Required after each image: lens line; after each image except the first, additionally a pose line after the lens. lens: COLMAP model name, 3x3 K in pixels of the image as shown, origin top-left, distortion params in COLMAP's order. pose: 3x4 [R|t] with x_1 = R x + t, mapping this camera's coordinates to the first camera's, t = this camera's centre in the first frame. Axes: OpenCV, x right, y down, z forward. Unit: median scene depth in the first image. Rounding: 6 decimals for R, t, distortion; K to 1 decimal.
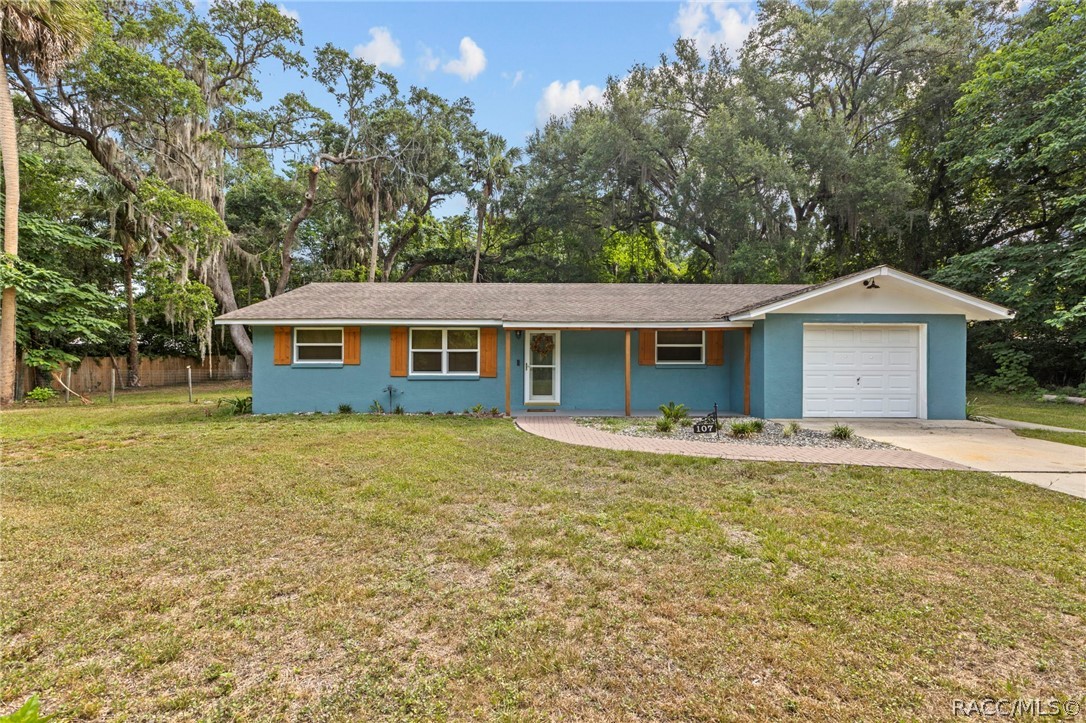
lens RADIAL K [[489.8, 0, 545.8], [0, 489.8, 365.6], [0, 0, 1]] dist [0.002315, -0.000488]
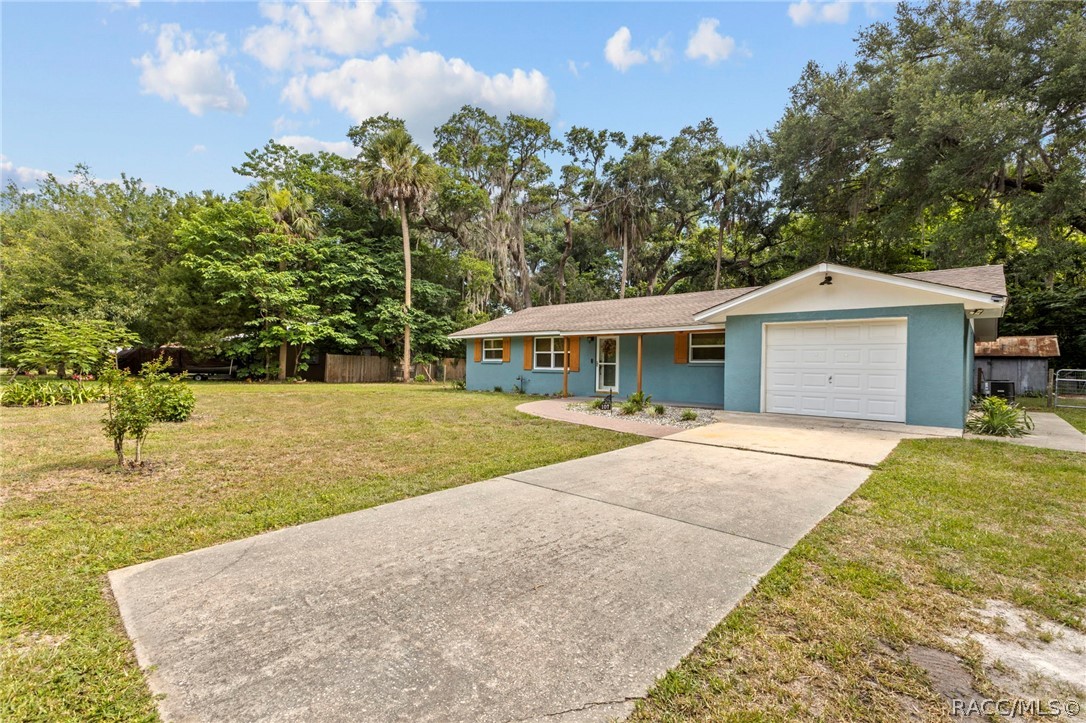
lens RADIAL K [[489.8, 0, 545.8], [0, 489.8, 365.6], [0, 0, 1]] dist [0.002315, -0.000488]
pose [[0.739500, 0.009176, -0.673094, 0.747466], [-0.015138, 0.999881, -0.003000, 0.012490], [0.672986, 0.012408, 0.739551, -0.075241]]
